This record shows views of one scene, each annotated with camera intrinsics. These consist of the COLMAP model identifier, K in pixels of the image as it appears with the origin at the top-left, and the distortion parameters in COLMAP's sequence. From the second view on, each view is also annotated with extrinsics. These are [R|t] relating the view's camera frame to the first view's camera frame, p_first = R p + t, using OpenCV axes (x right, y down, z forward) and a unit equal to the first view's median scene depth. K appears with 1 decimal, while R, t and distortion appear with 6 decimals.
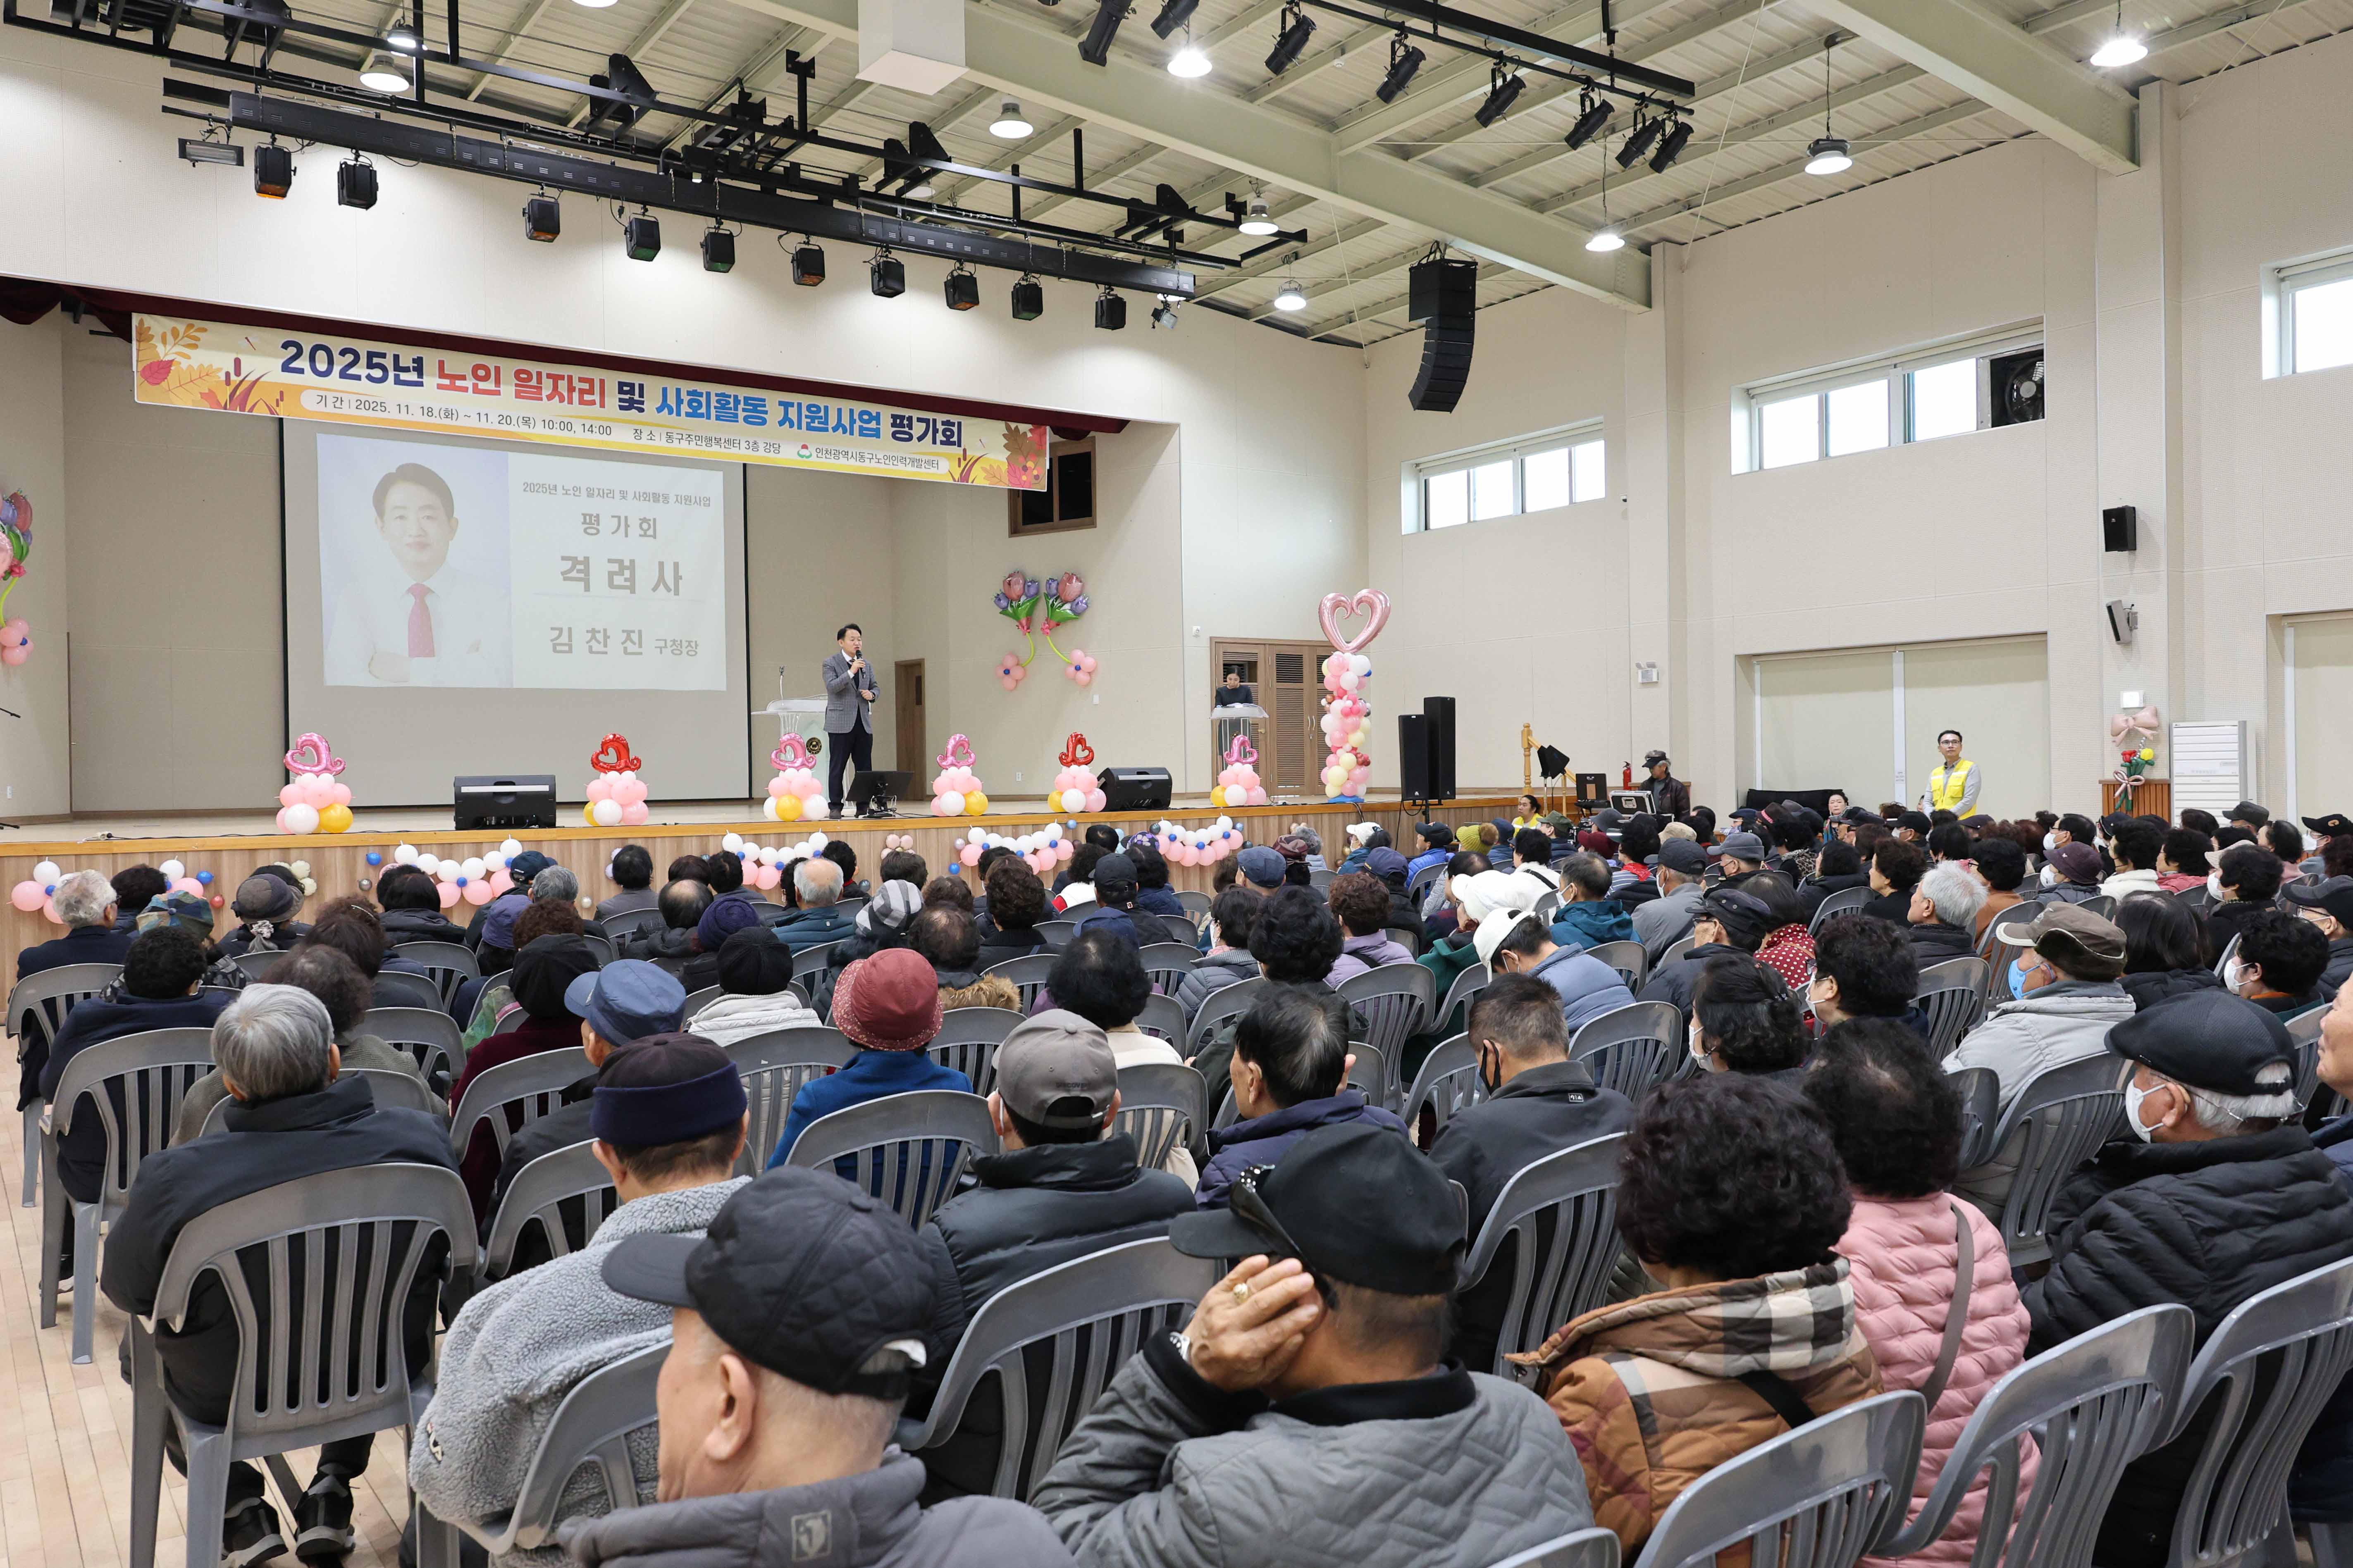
lens RADIAL K [[1680.7, 0, 1143.1], [0, 1680.7, 771.1], [0, 0, 1]] dist [-0.001954, 0.007952]
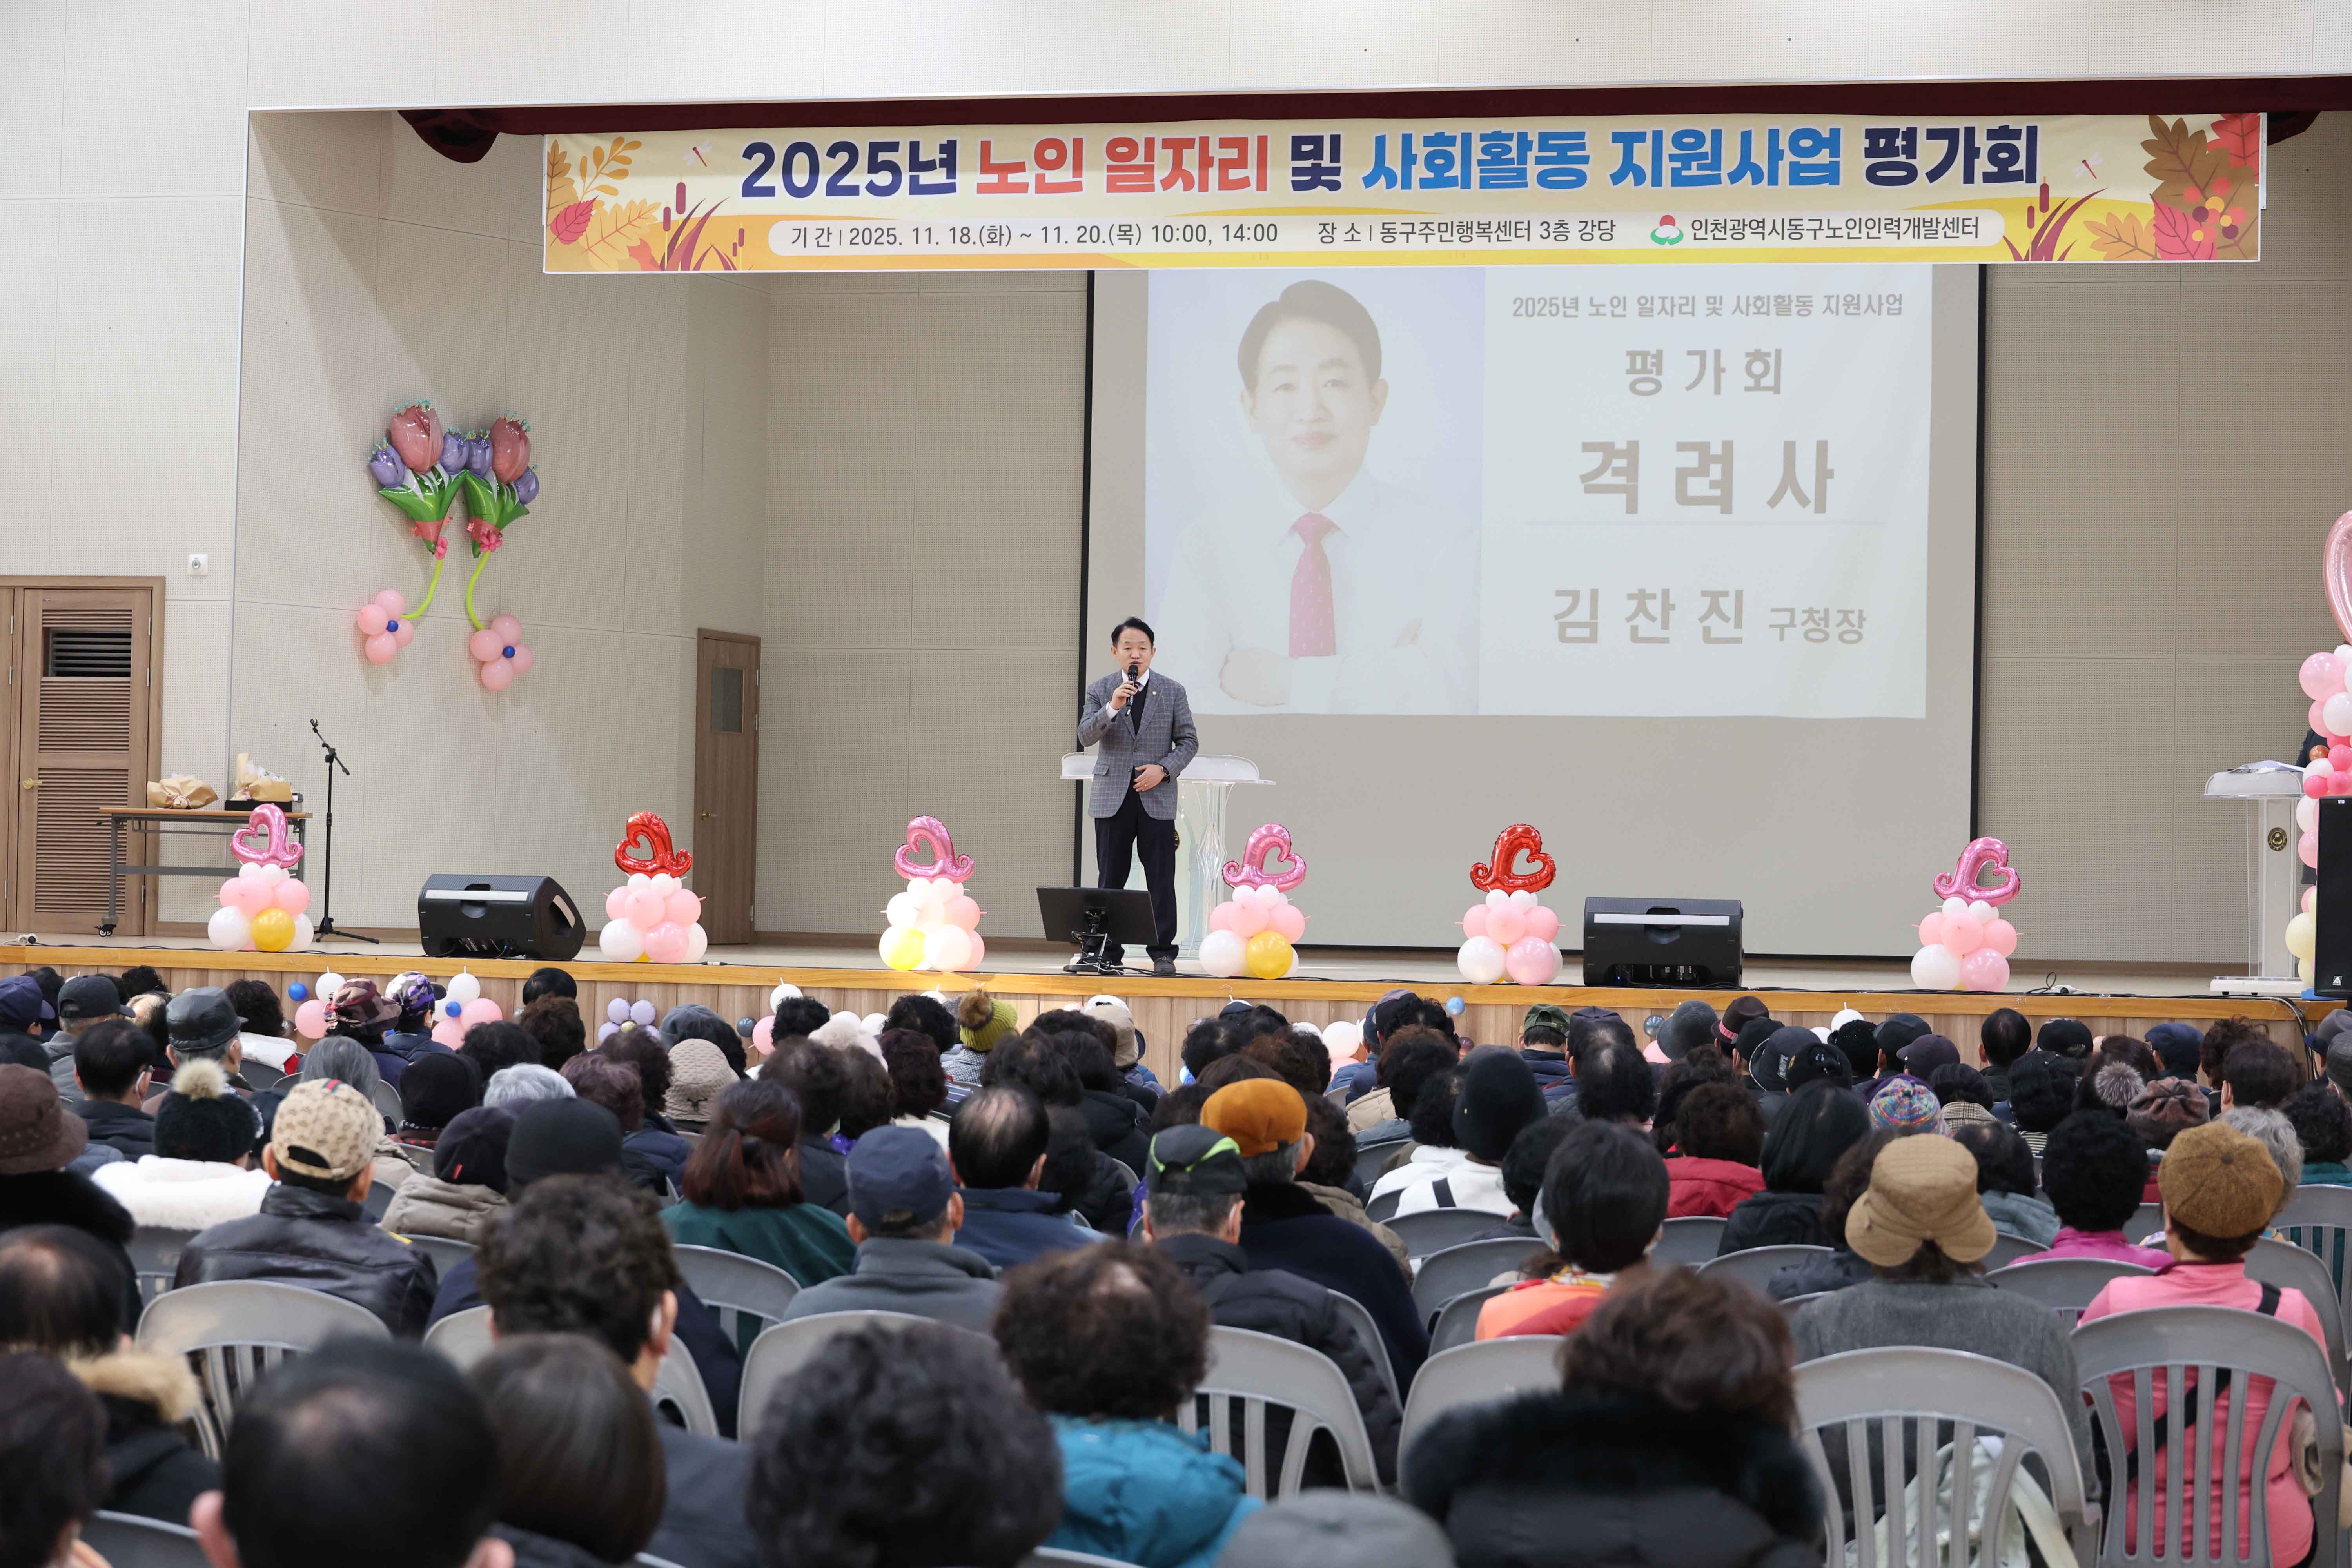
lens RADIAL K [[5264.7, 0, 1352.7], [0, 5264.7, 768.7], [0, 0, 1]] dist [-0.170829, 0.000000]
pose [[0.672088, 0.009038, -0.740417, 0.898100], [-0.030035, 0.999435, -0.015064, -0.011991], [0.739862, 0.032363, 0.671980, -0.073056]]
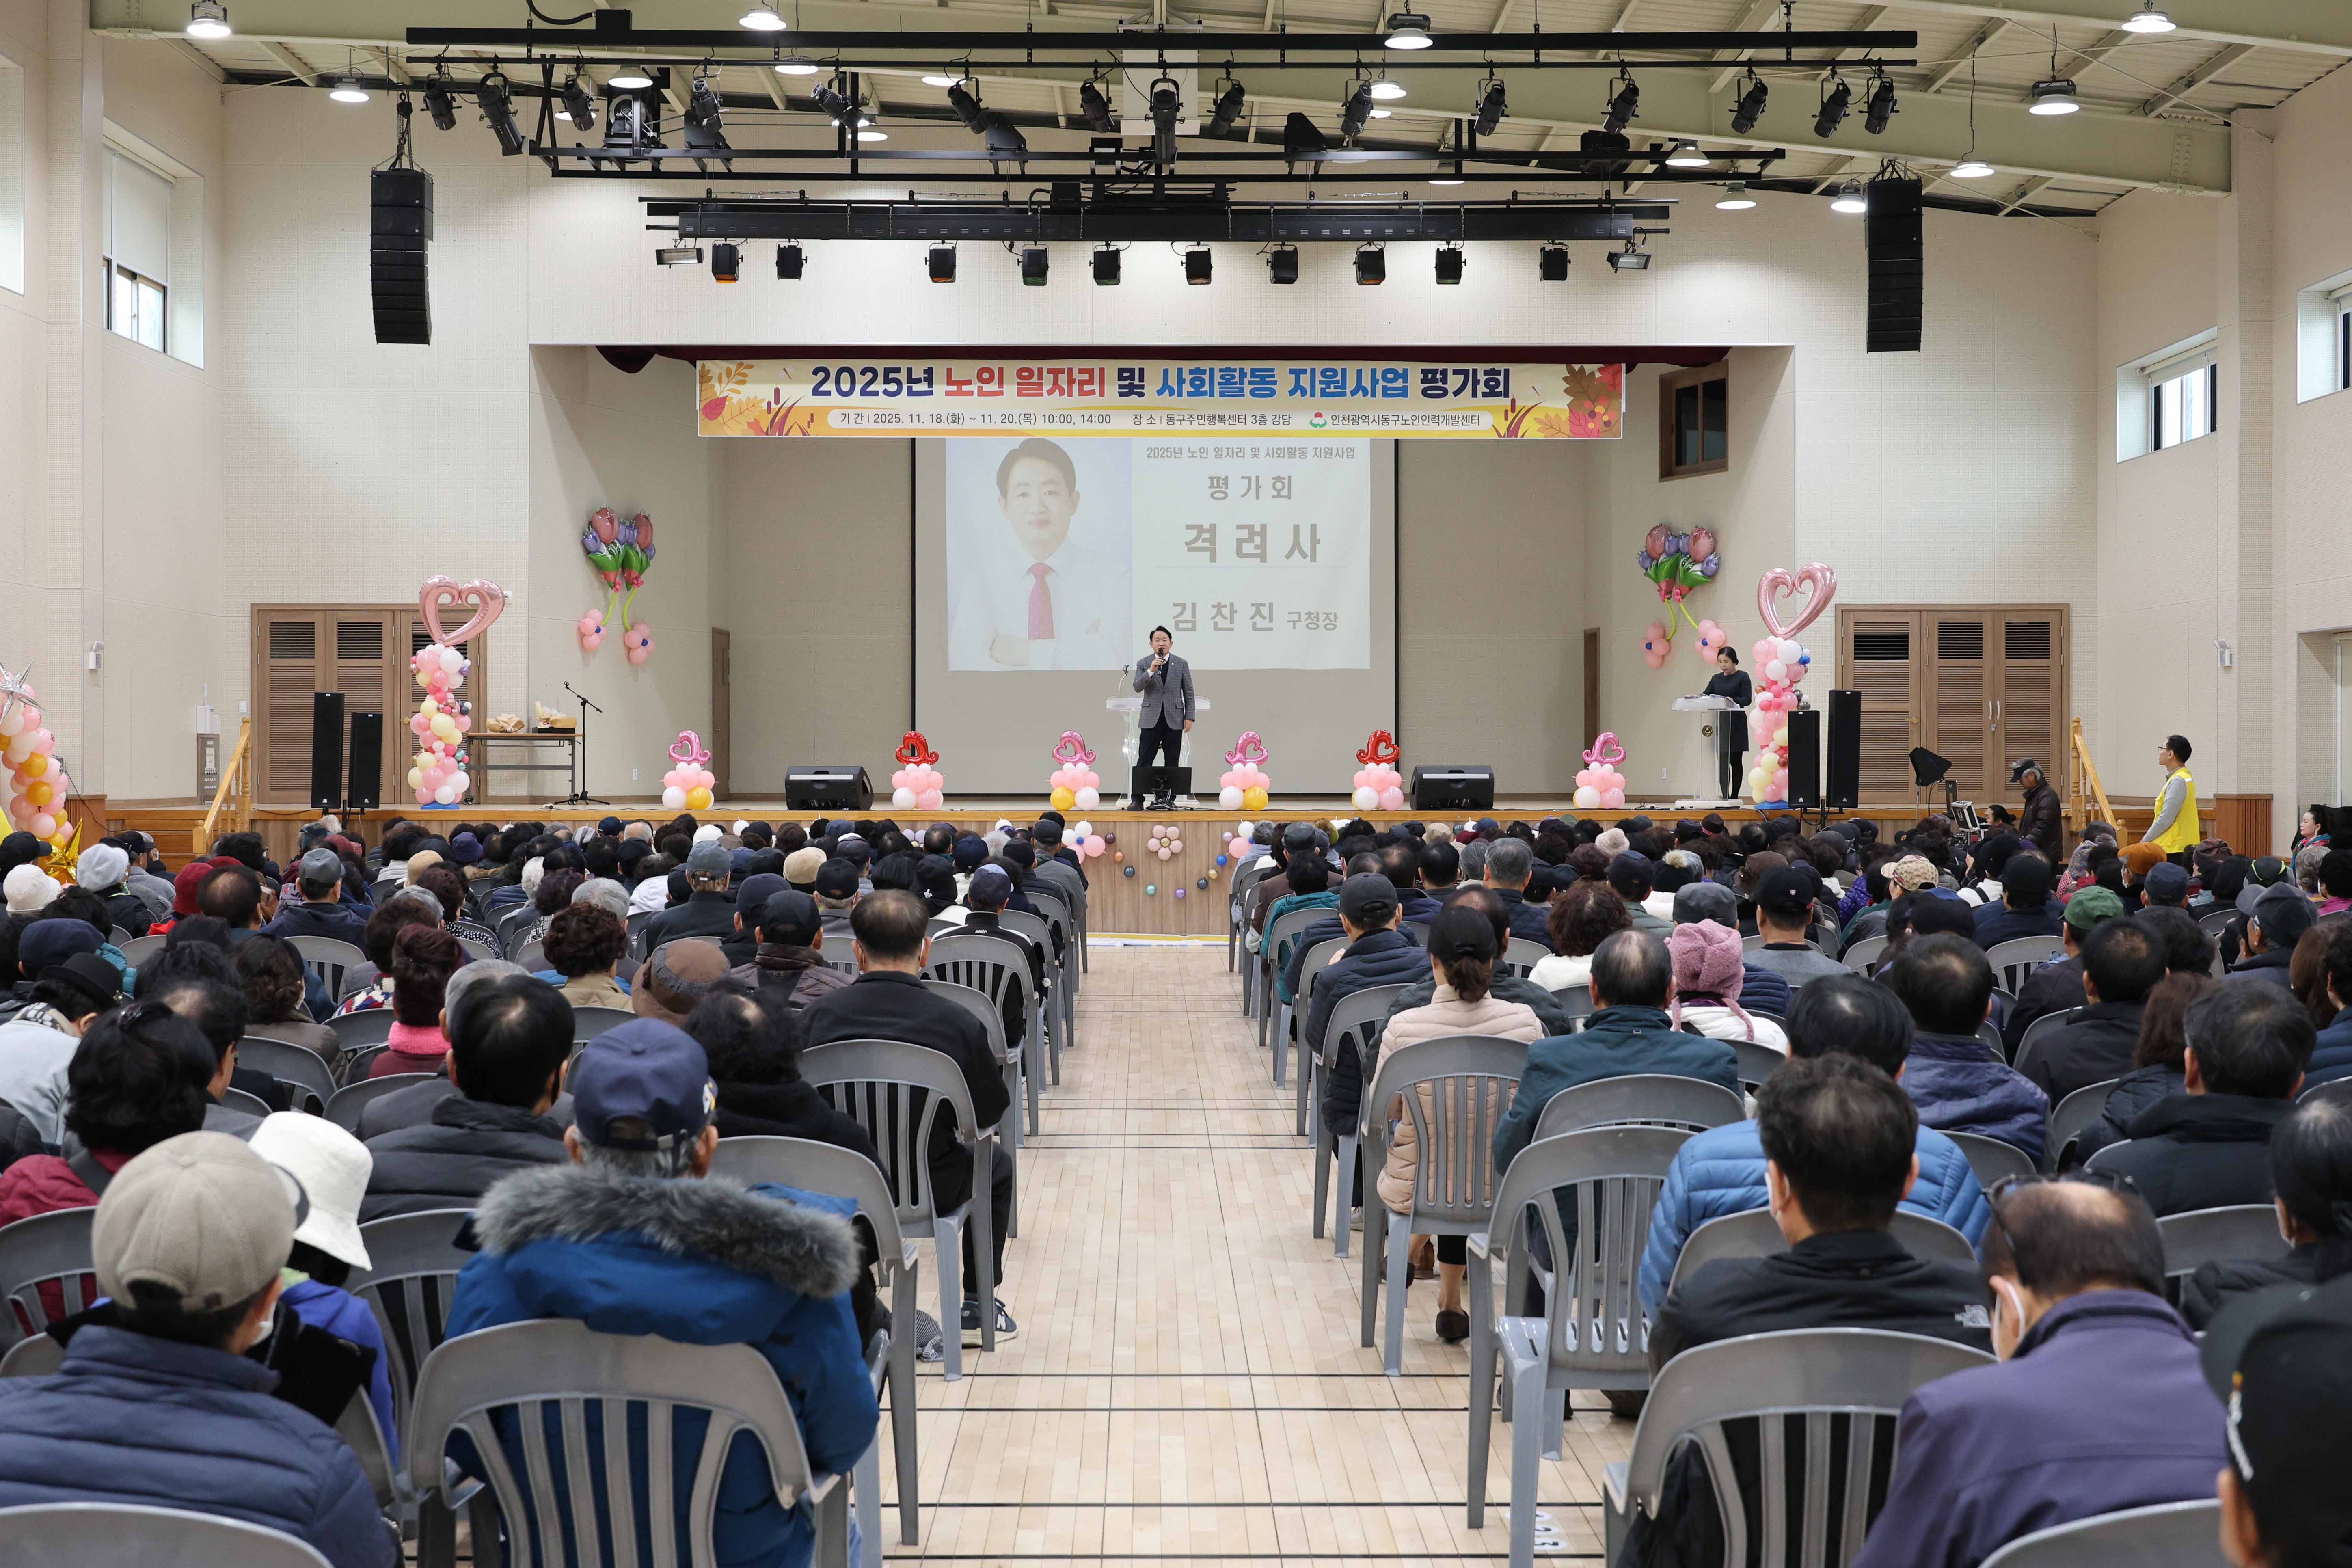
lens RADIAL K [[3096.5, 0, 1229.5], [0, 3096.5, 809.3], [0, 0, 1]] dist [-0.091953, 0.000000]
pose [[0.834014, 0.021710, -0.551316, 0.743669], [-0.012428, 0.999711, 0.020566, -0.010473], [0.551603, -0.010300, 0.834043, -0.479011]]
